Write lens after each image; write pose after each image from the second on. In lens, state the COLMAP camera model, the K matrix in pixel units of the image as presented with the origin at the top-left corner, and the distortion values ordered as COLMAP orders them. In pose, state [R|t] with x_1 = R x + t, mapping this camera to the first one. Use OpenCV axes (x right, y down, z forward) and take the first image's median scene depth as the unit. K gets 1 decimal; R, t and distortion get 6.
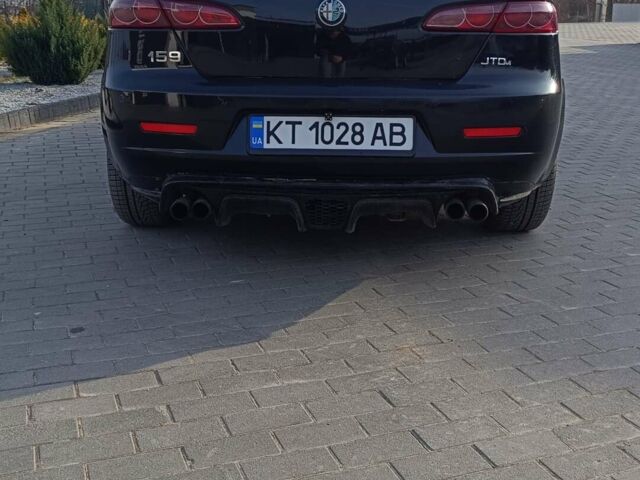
lens RADIAL K [[777.6, 0, 320.0], [0, 777.6, 240.0], [0, 0, 1]] dist [0.212956, -0.928067]
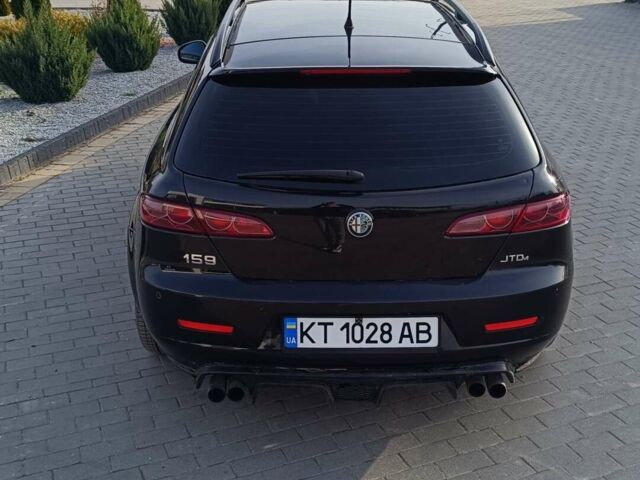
lens RADIAL K [[777.6, 0, 320.0], [0, 777.6, 240.0], [0, 0, 1]] dist [0.212956, -0.928067]
pose [[0.999355, -0.025984, 0.024795, -0.064242], [0.023413, 0.994827, 0.098853, -0.366804], [-0.027235, -0.098209, 0.994793, -0.040757]]
